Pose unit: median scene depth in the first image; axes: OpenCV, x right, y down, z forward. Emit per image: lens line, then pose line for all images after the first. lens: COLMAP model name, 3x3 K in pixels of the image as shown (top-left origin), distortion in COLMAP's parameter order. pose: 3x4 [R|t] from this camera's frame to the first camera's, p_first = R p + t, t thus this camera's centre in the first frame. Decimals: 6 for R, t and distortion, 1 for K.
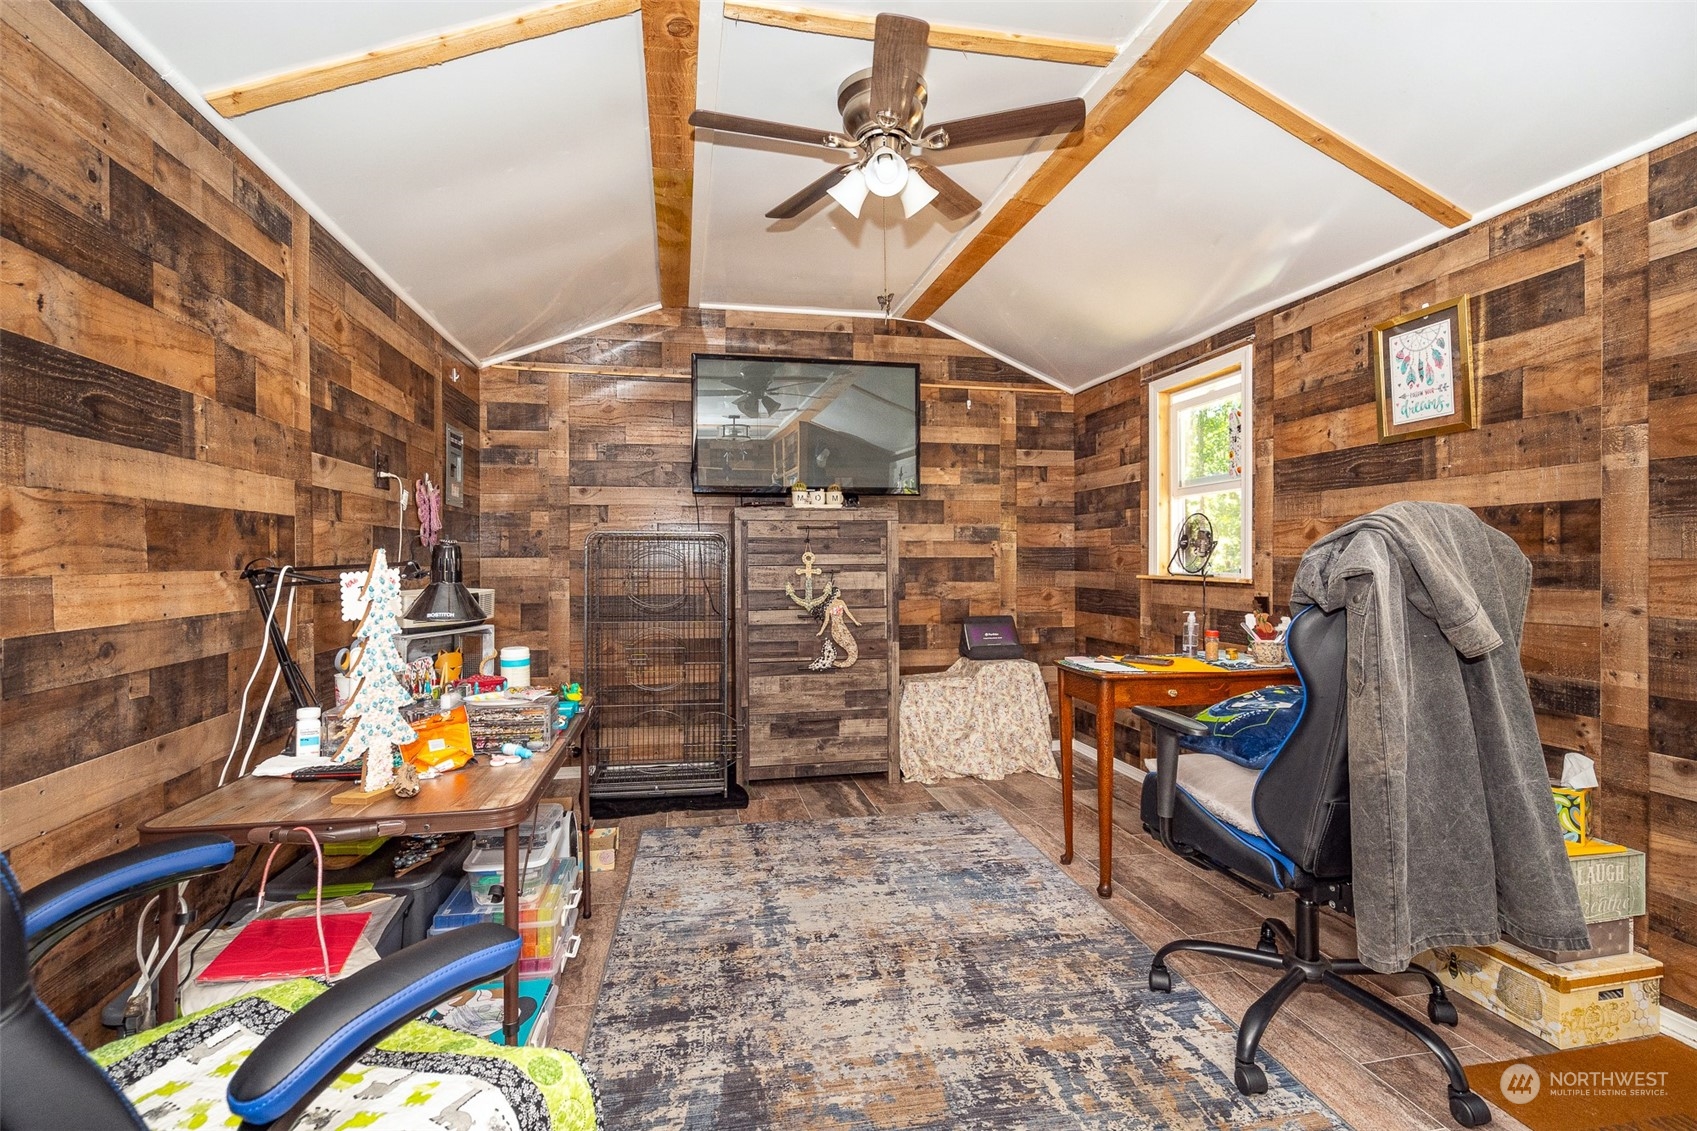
lens RADIAL K [[812.5, 0, 844.5], [0, 812.5, 530.6], [0, 0, 1]] dist [0.000611, 0.000335]
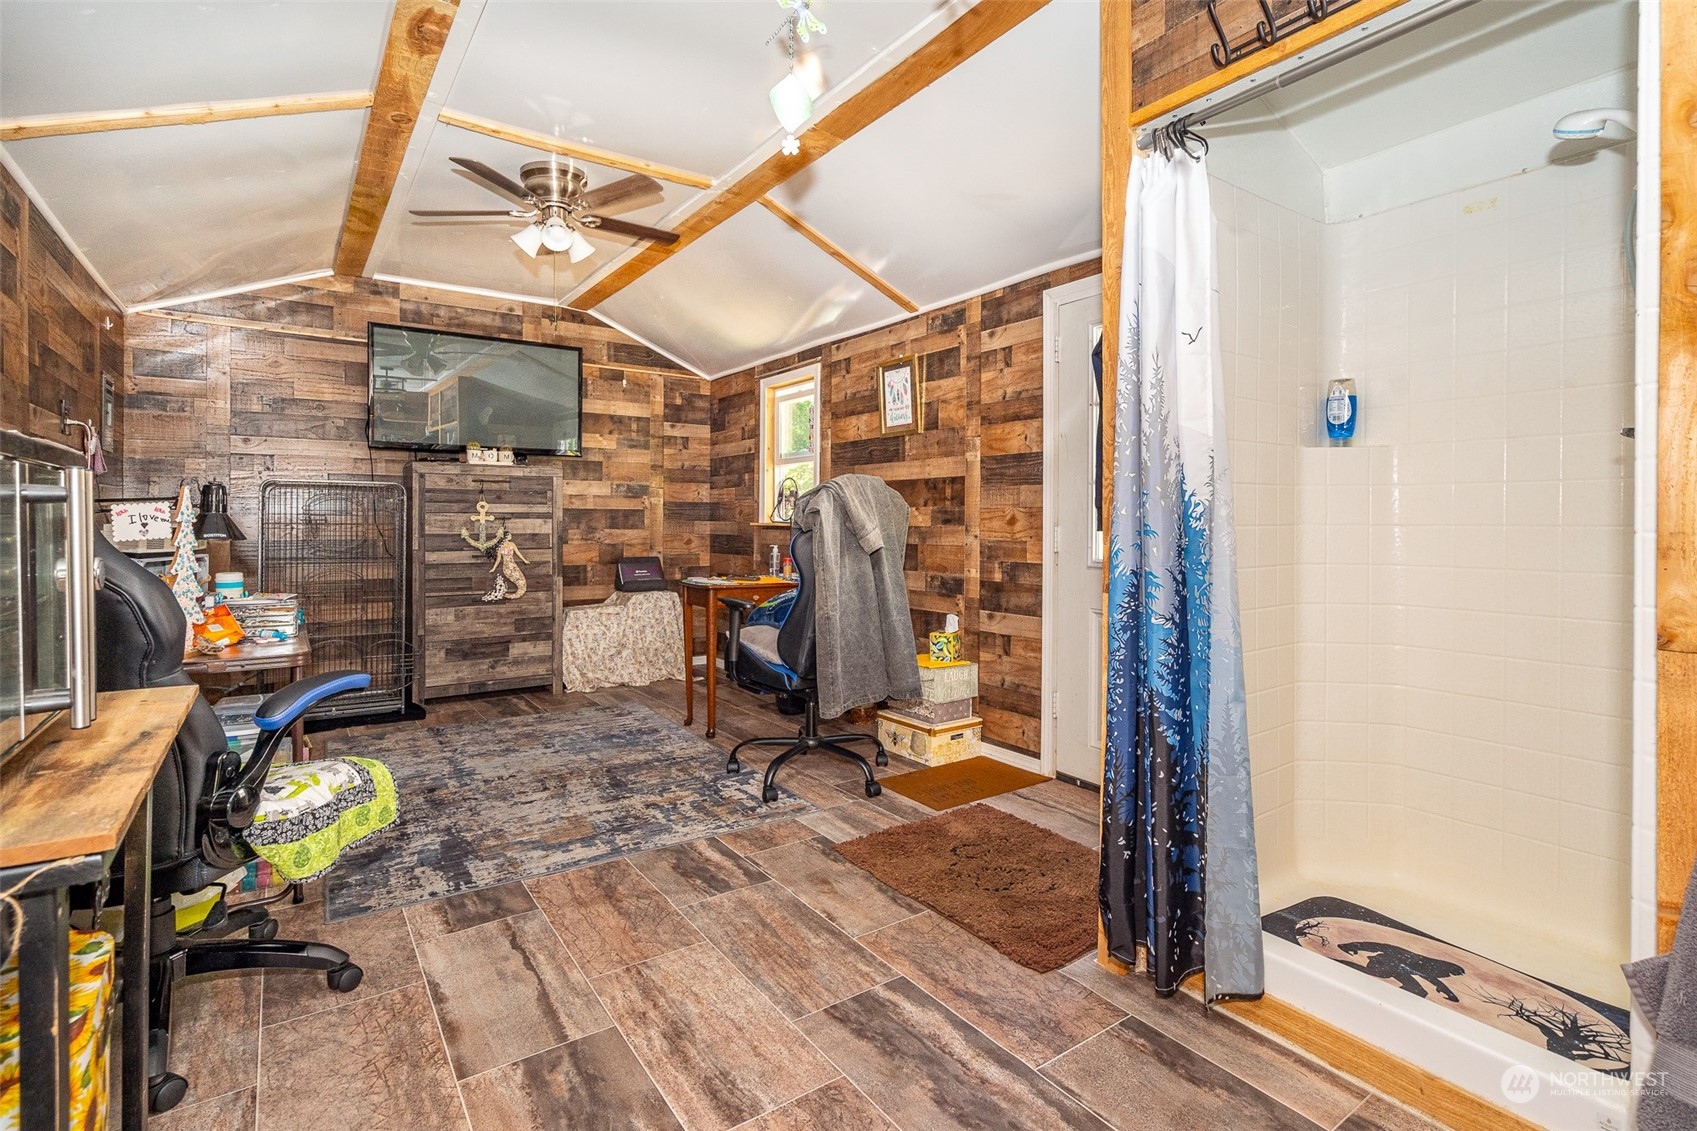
lens RADIAL K [[812.5, 0, 844.5], [0, 812.5, 530.6], [0, 0, 1]] dist [0.000611, 0.000335]
pose [[0.919868, 0.002822, 0.392218, -0.030452], [-0.022045, 0.998766, 0.044514, 0.005486], [-0.391608, -0.049593, 0.918795, -0.386379]]
